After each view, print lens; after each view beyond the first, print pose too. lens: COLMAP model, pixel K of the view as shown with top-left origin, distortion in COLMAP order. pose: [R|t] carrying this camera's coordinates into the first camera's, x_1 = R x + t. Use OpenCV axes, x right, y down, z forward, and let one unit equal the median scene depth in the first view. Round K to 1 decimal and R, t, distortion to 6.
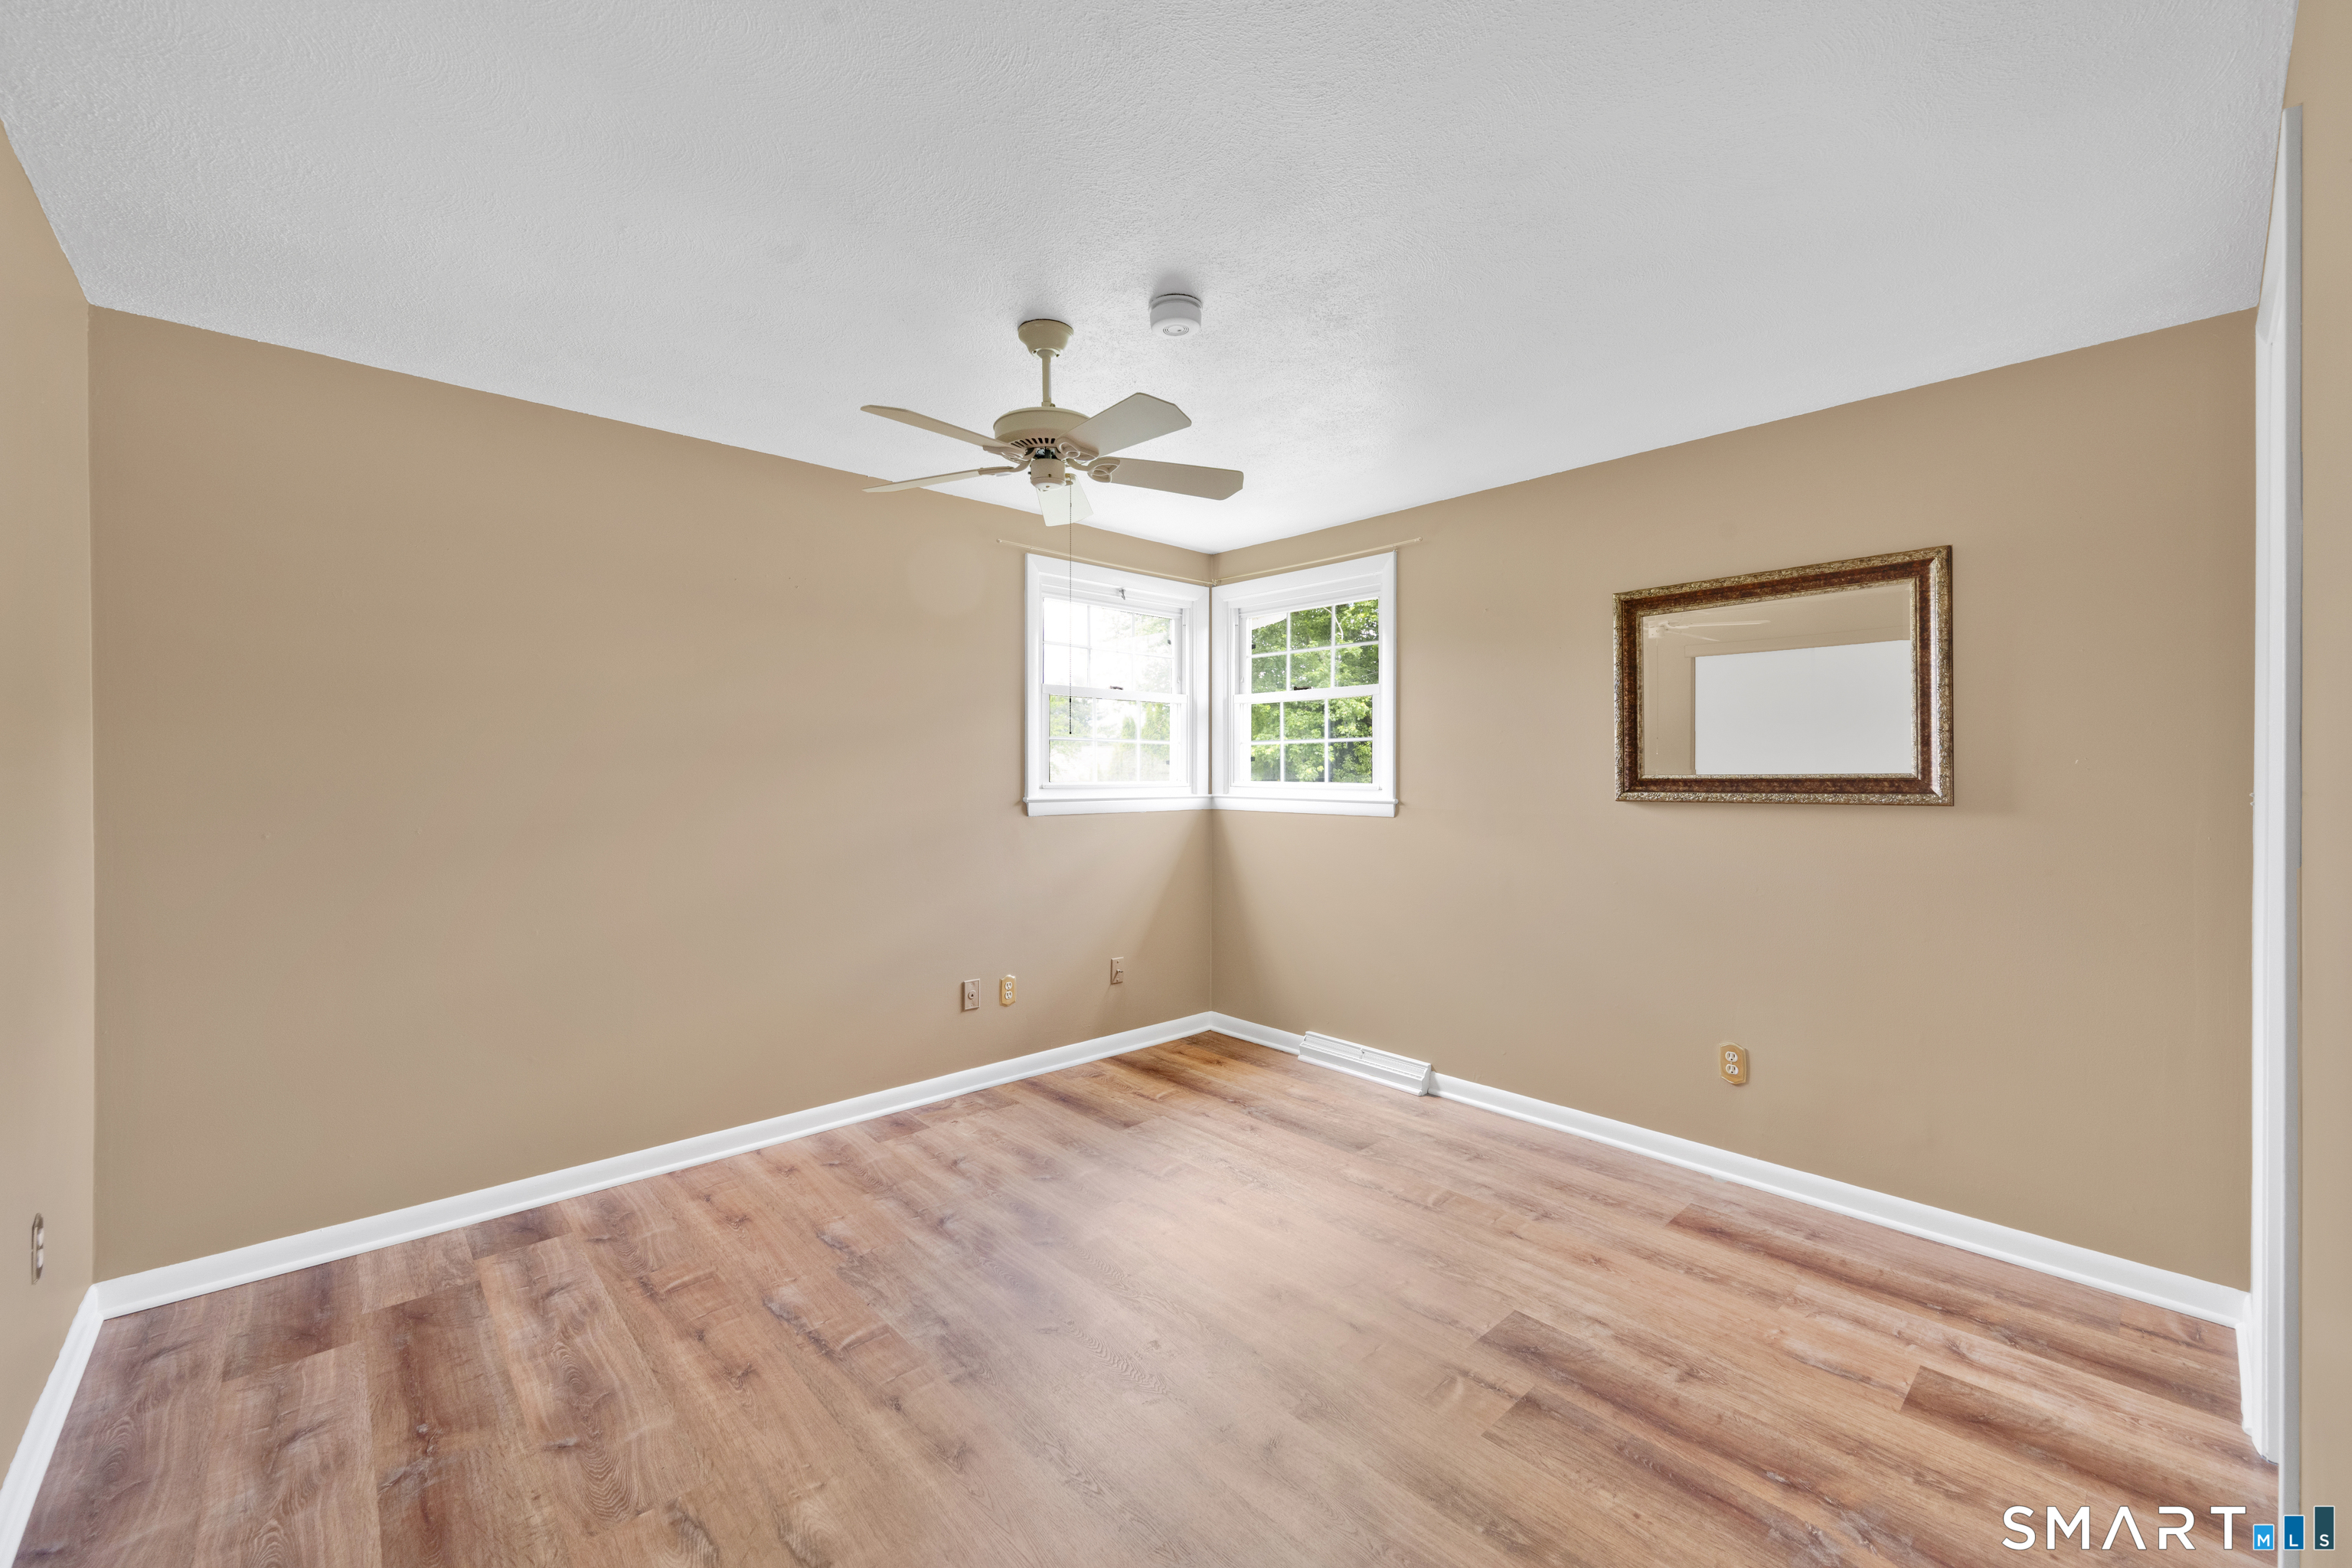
lens RADIAL K [[939.1, 0, 1175.1], [0, 939.1, 777.6], [0, 0, 1]] dist [0.000028, 0.000006]
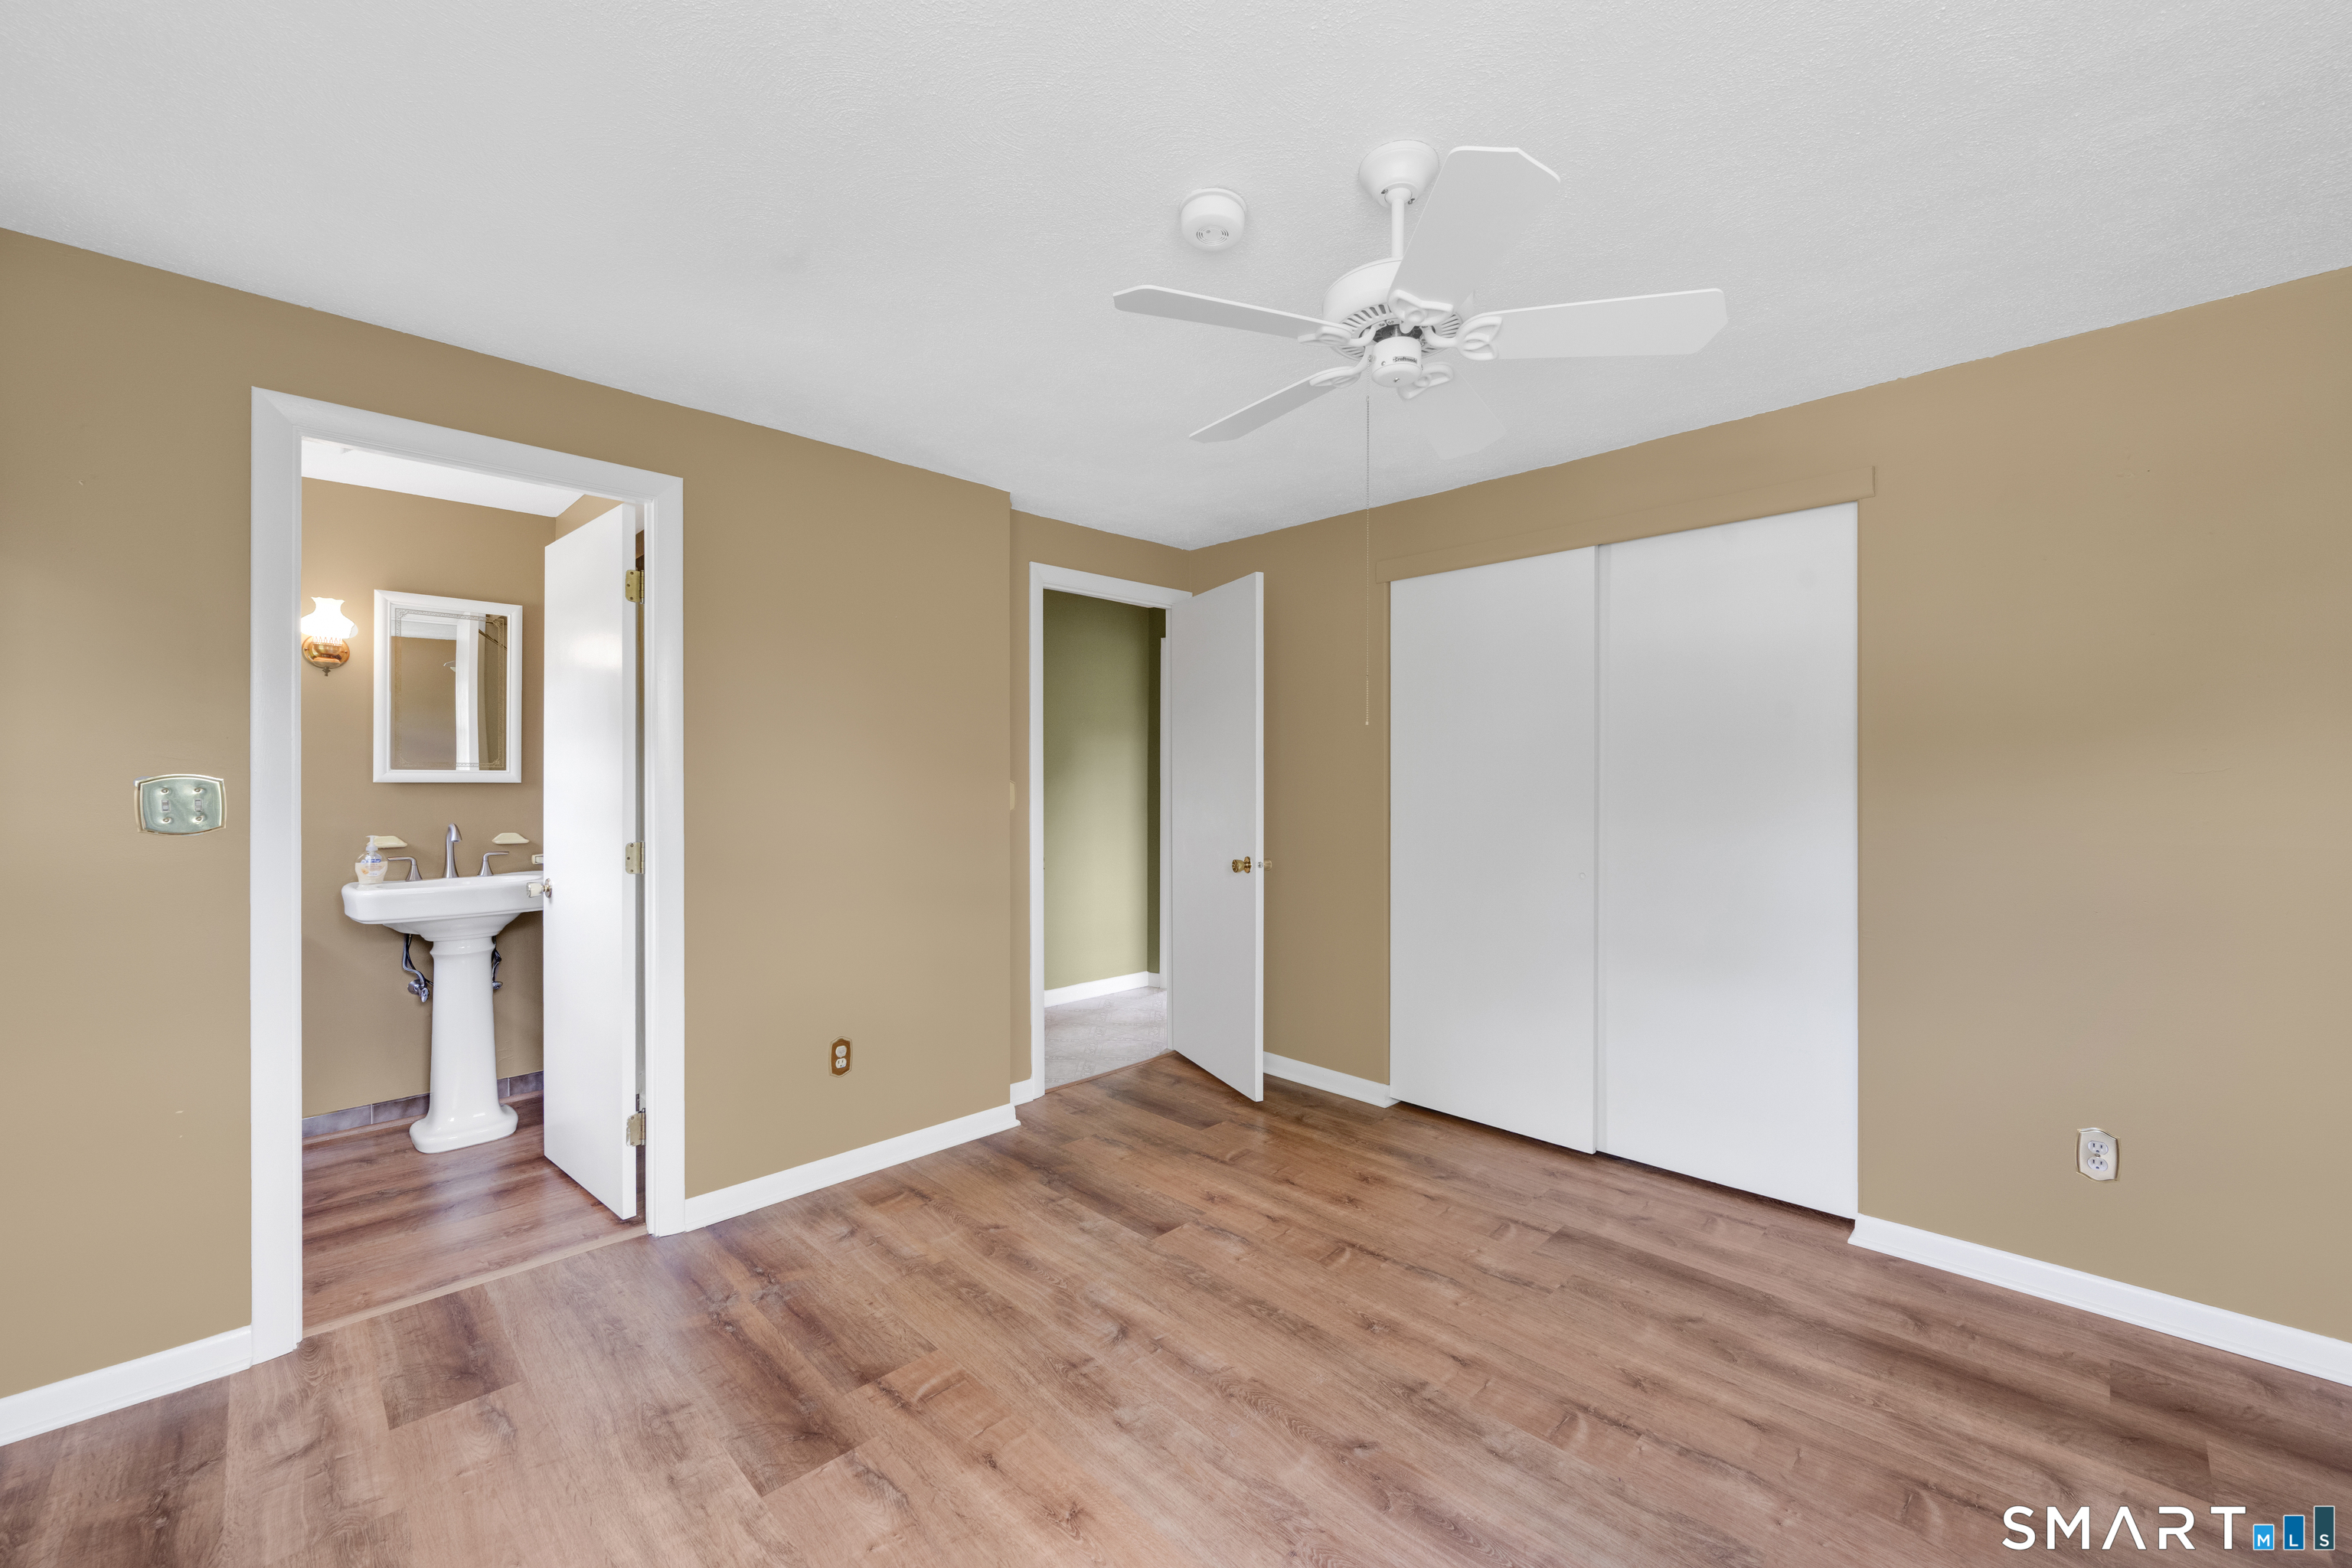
lens RADIAL K [[939.1, 0, 1176.9], [0, 939.1, 782.5], [0, 0, 1]] dist [0.000028, 0.000006]
pose [[-0.999381, 0.000363, -0.035167, 0.063911], [0.000296, 0.999998, 0.001894, -0.003200], [0.035168, 0.001883, -0.999380, 1.947157]]
